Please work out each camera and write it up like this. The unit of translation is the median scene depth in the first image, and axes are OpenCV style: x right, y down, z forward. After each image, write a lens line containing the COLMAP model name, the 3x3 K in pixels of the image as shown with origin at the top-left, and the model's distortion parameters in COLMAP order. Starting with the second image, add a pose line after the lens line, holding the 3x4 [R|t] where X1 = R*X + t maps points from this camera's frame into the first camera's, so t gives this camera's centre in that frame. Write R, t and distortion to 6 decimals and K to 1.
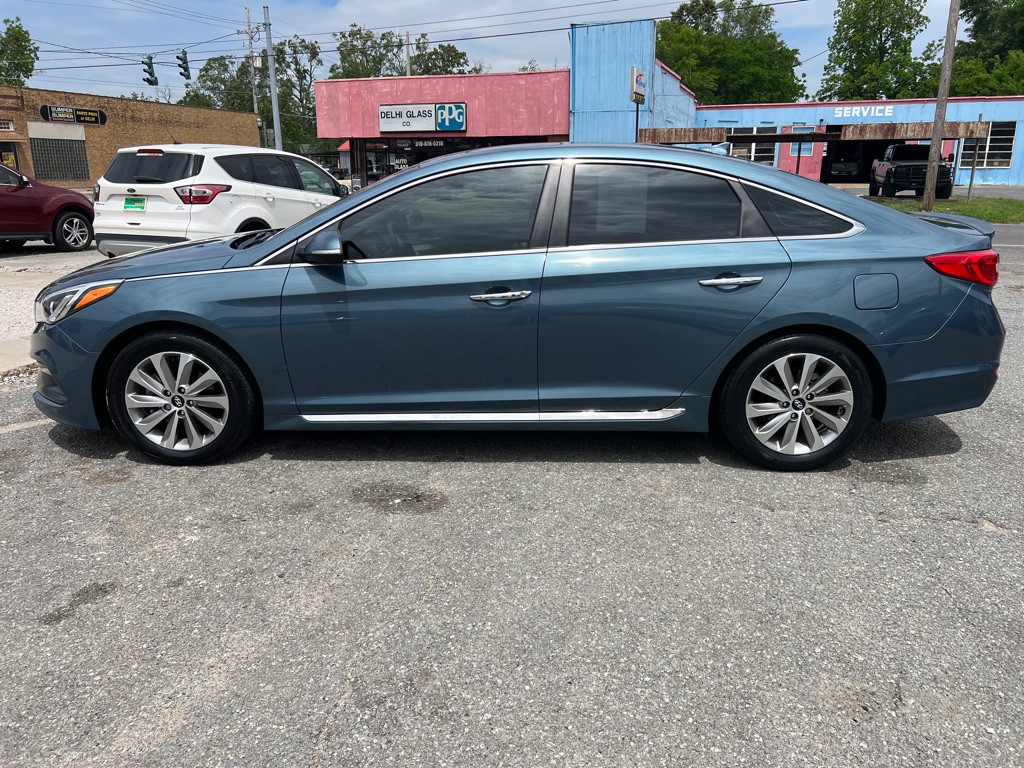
lens RADIAL K [[768.2, 0, 508.4], [0, 768.2, 382.7], [0, 0, 1]] dist [0.050775, -0.053016]
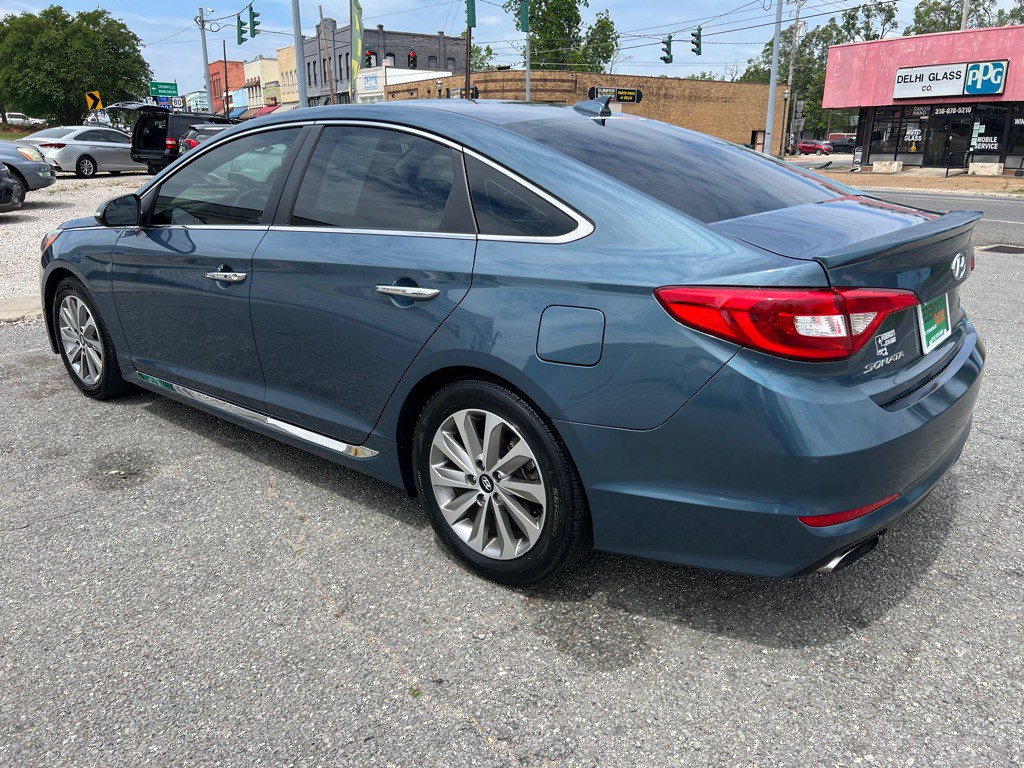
lens RADIAL K [[770.0, 0, 515.9], [0, 770.0, 368.8], [0, 0, 1]] dist [0.054649, -0.061952]
pose [[0.788855, 0.173863, -0.589474, 0.076063], [-0.165618, 0.983806, 0.068533, -0.011889], [0.591843, 0.043565, 0.804875, 0.046129]]
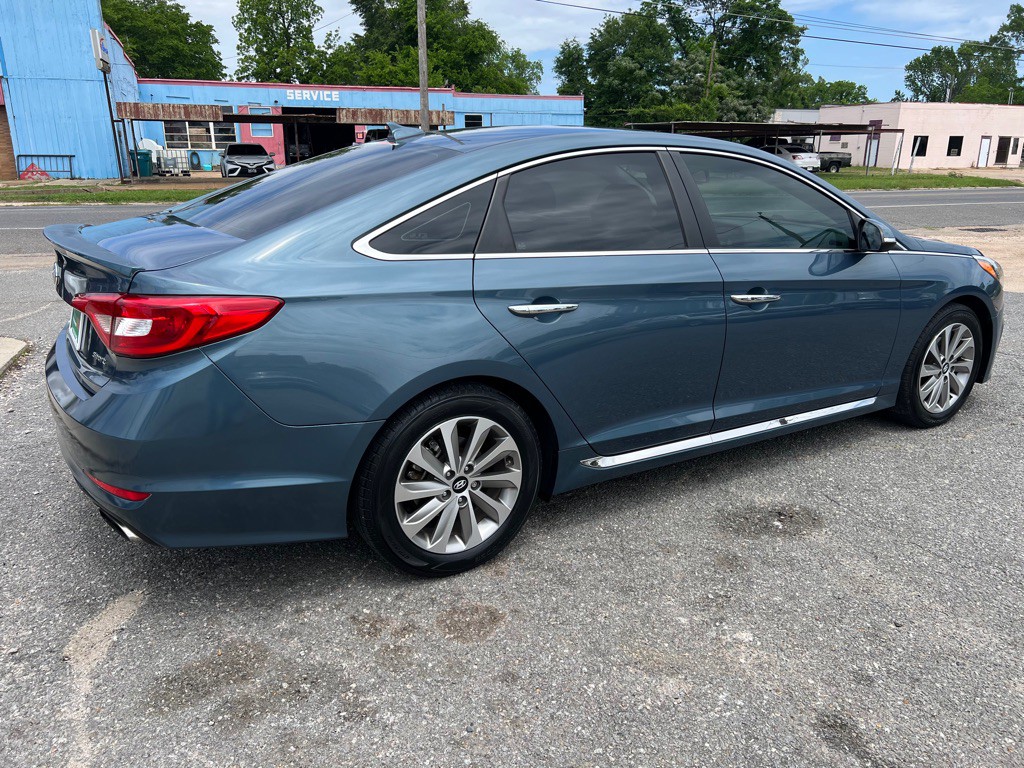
lens RADIAL K [[771.5, 0, 515.8], [0, 771.5, 388.9], [0, 0, 1]] dist [0.052105, -0.056911]
pose [[0.752283, -0.191420, 0.630419, -0.086487], [0.172721, 0.980696, 0.091670, -0.013239], [-0.635797, 0.039925, 0.770823, 0.044044]]
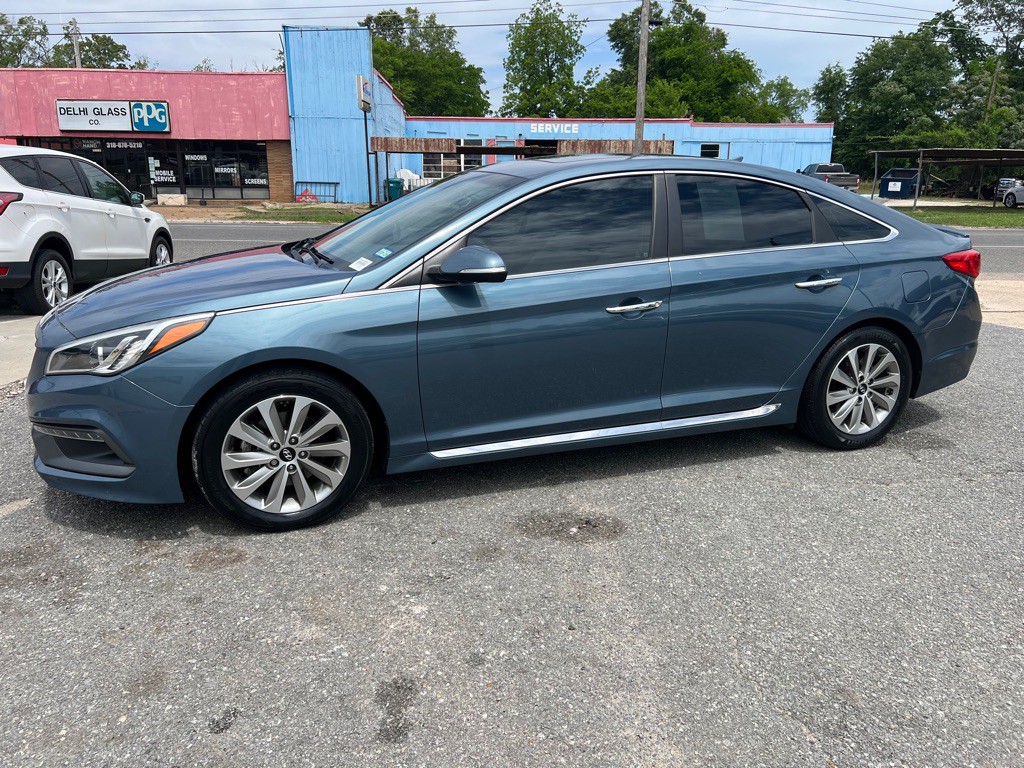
lens RADIAL K [[769.0, 0, 508.5], [0, 769.0, 378.7], [0, 0, 1]] dist [0.051166, -0.055463]
pose [[0.924885, -0.087282, 0.370093, -0.051068], [0.092665, 0.995692, 0.003248, -0.003825], [-0.368782, 0.031291, 0.928989, 0.013604]]
